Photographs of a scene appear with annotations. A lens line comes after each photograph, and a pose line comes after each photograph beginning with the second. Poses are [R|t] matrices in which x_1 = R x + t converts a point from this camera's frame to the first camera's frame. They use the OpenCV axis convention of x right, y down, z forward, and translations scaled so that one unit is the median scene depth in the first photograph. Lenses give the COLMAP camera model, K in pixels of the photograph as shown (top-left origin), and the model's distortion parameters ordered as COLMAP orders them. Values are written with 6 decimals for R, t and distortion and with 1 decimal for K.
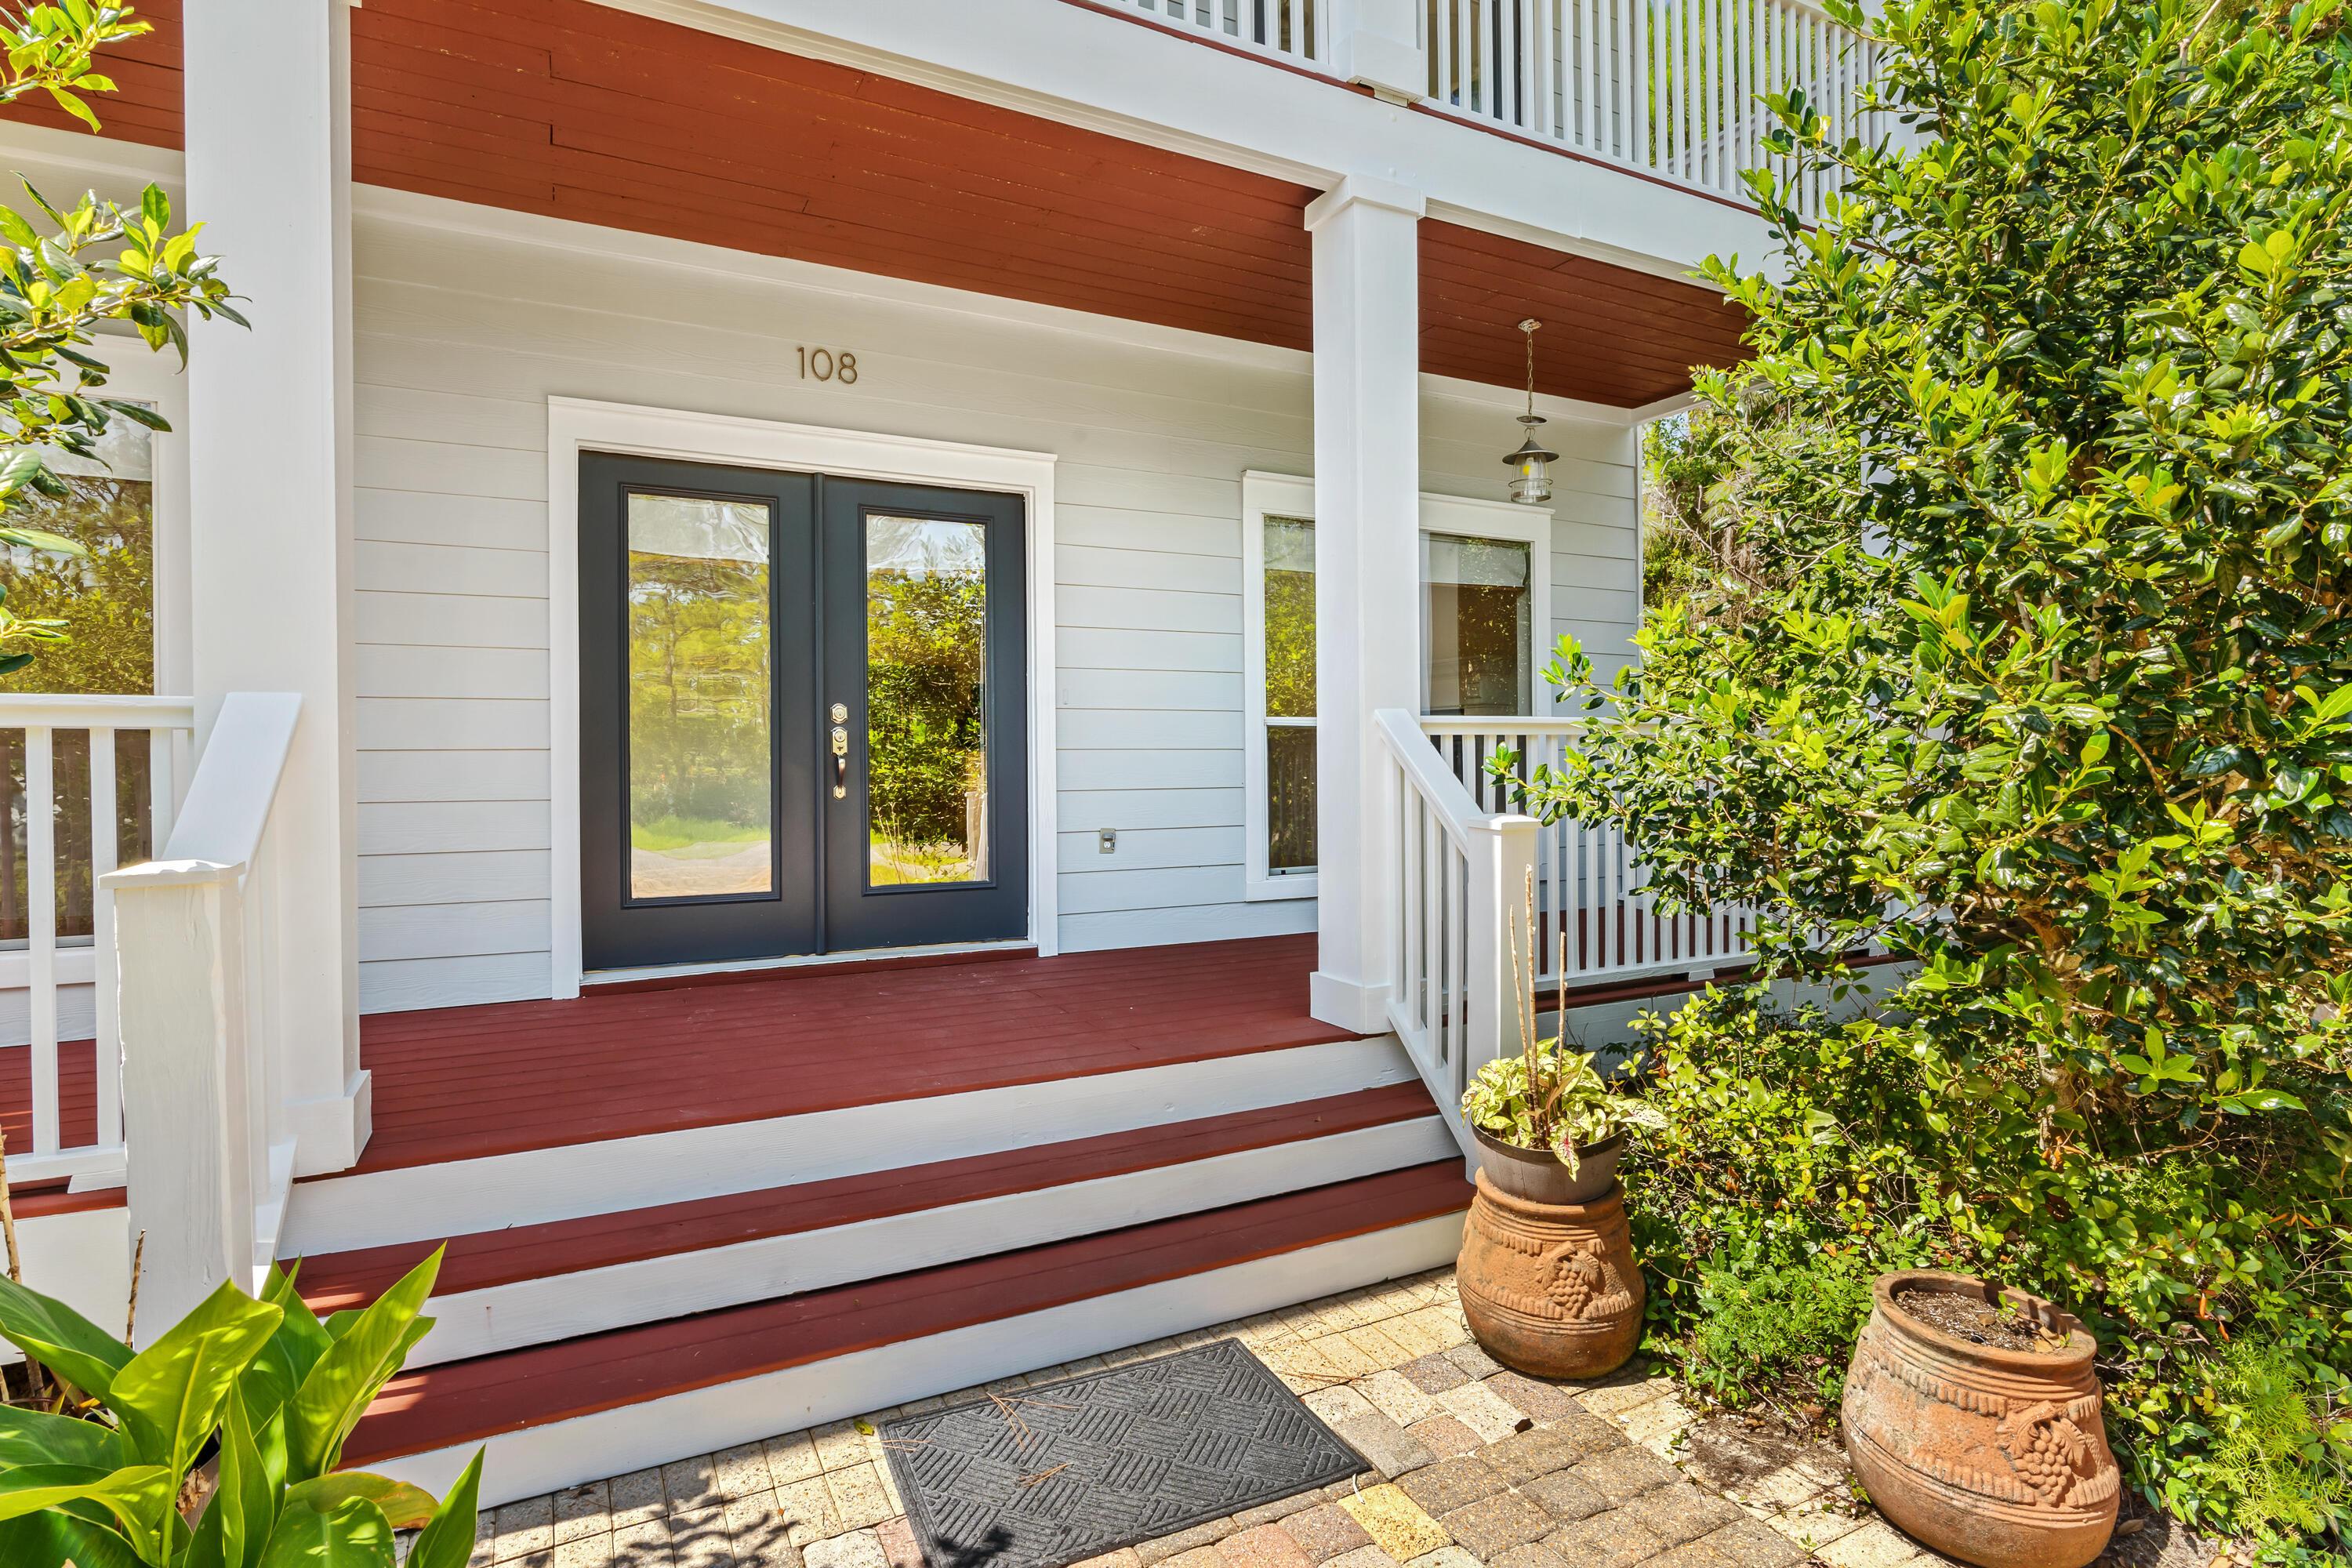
lens RADIAL K [[1211.0, 0, 1176.0], [0, 1211.0, 784.0], [0, 0, 1]] dist [-0.001530, 0.000080]
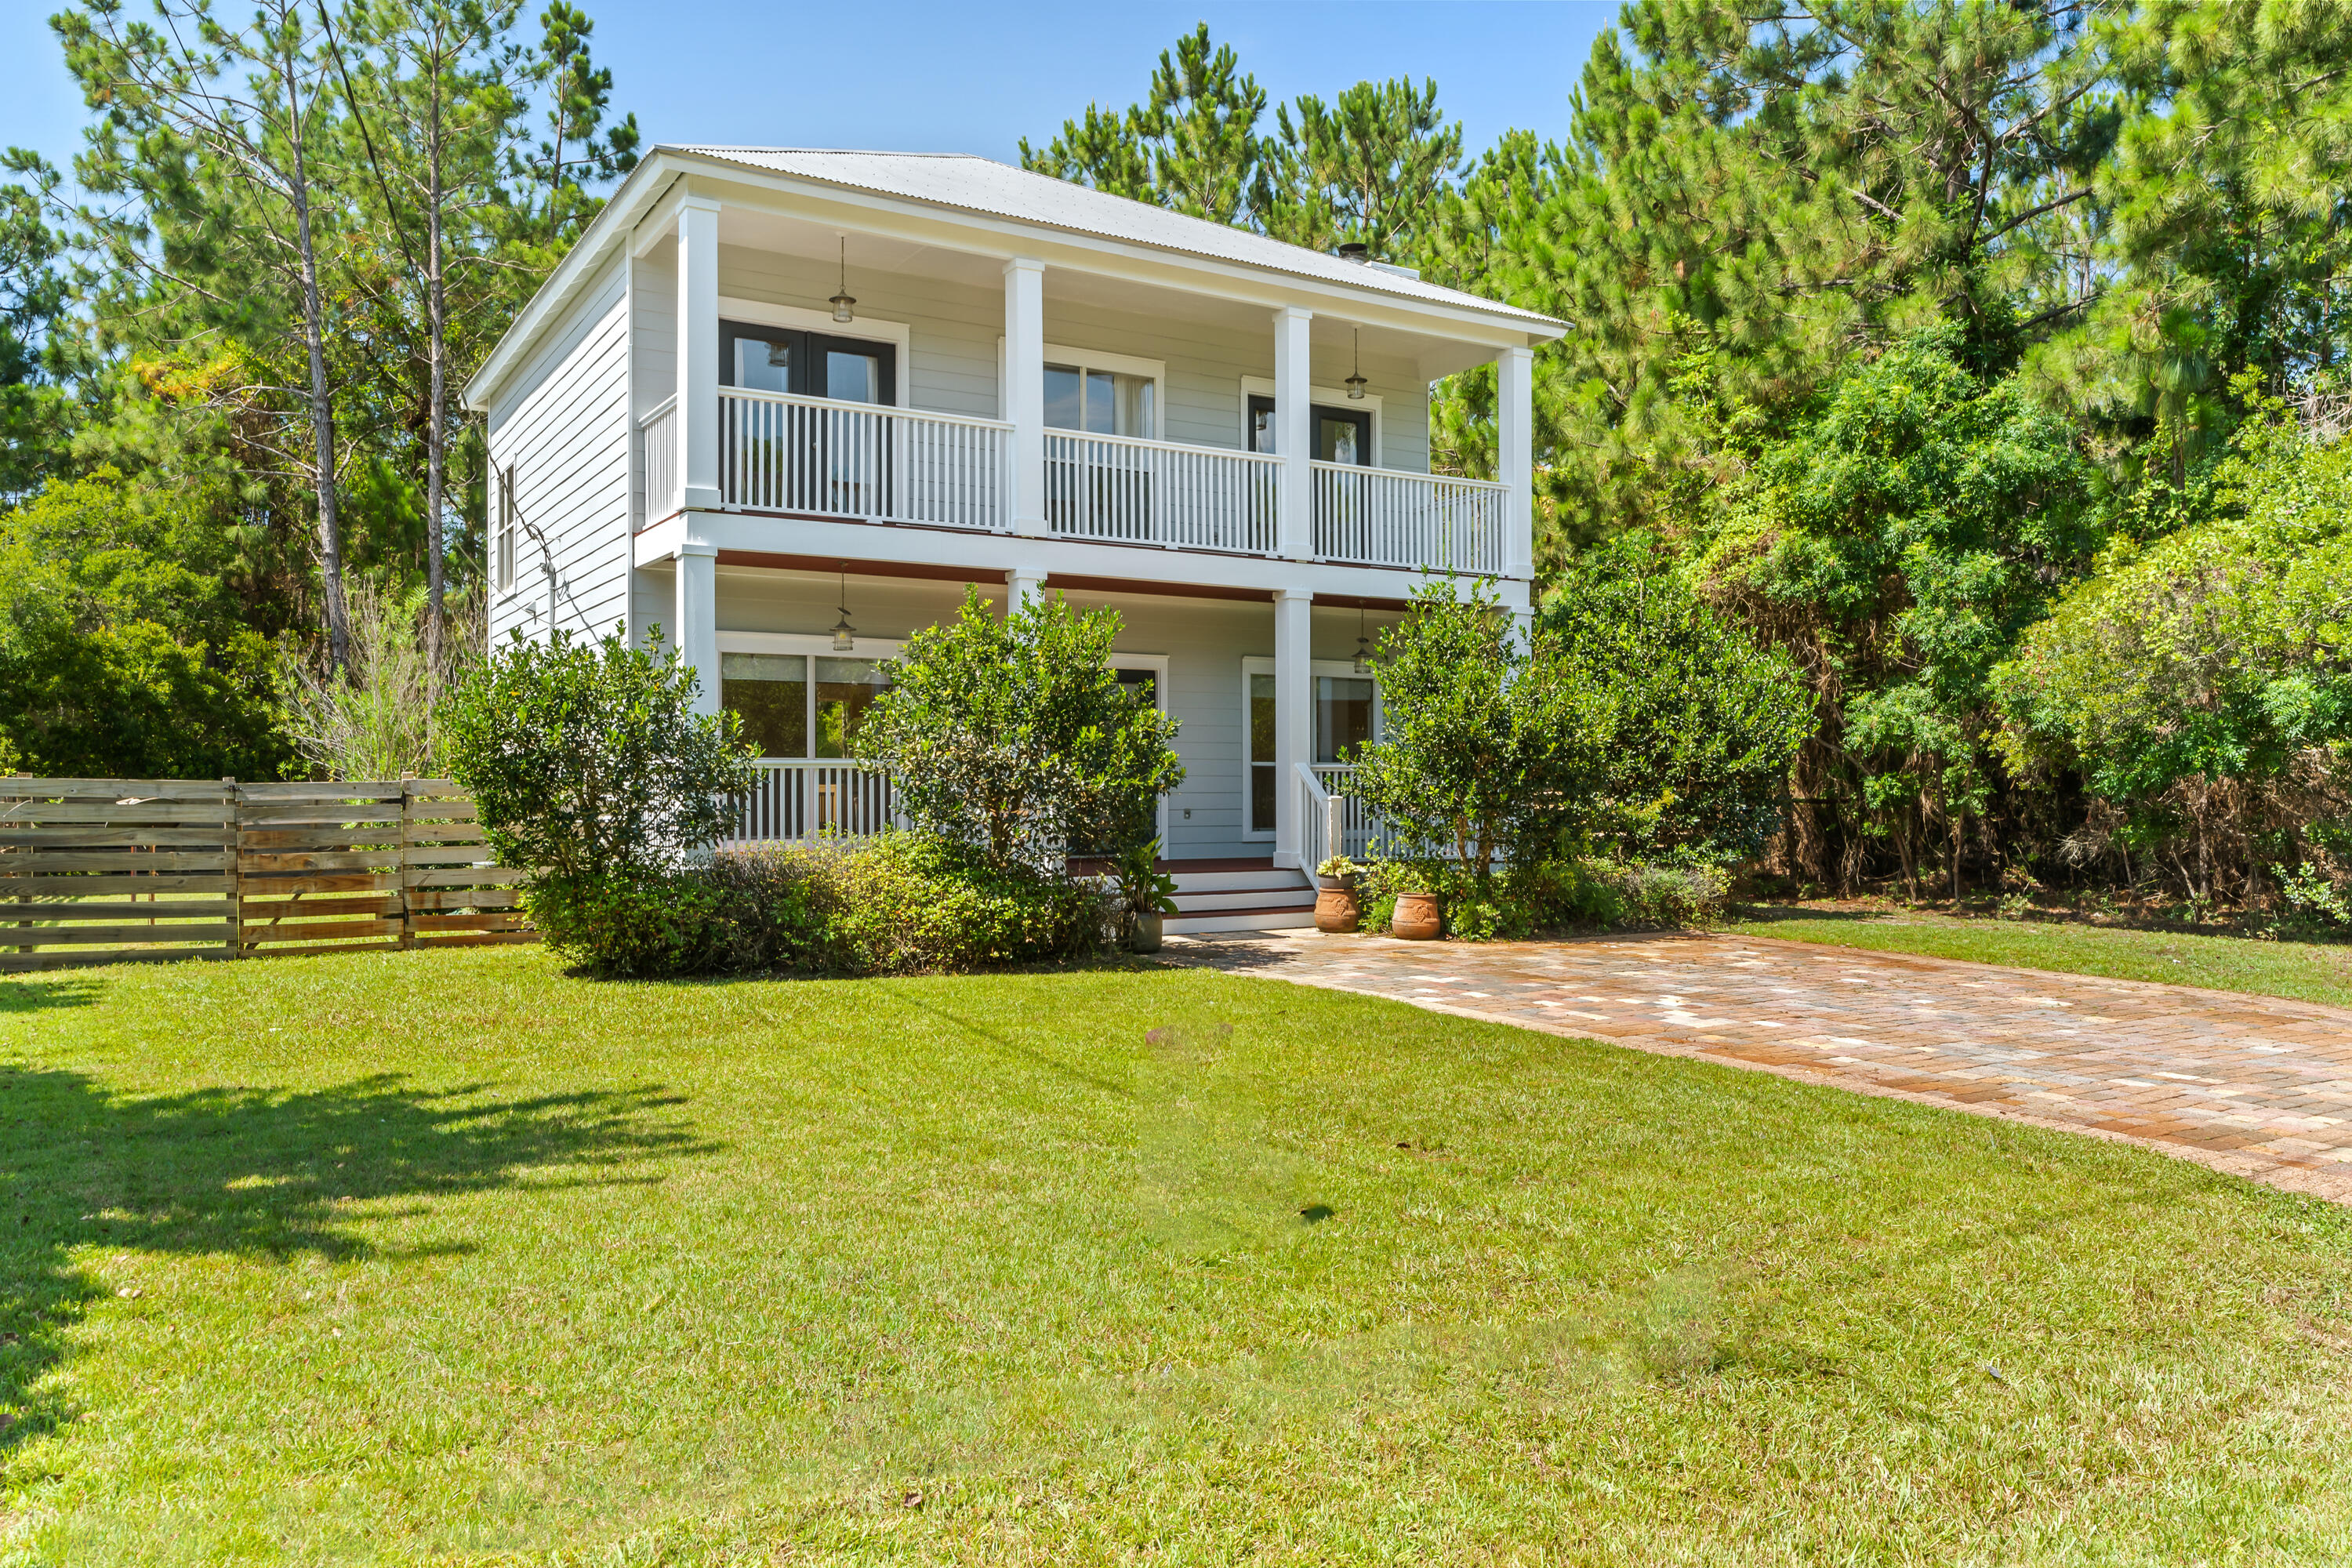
lens RADIAL K [[1687.5, 0, 1166.9], [0, 1687.5, 775.5], [0, 0, 1]] dist [-0.000898, -0.000354]
pose [[0.997466, 0.001845, 0.071126, -0.443892], [-0.000901, 0.999911, -0.013297, 0.021125], [-0.071144, 0.013199, 0.997379, -3.081446]]
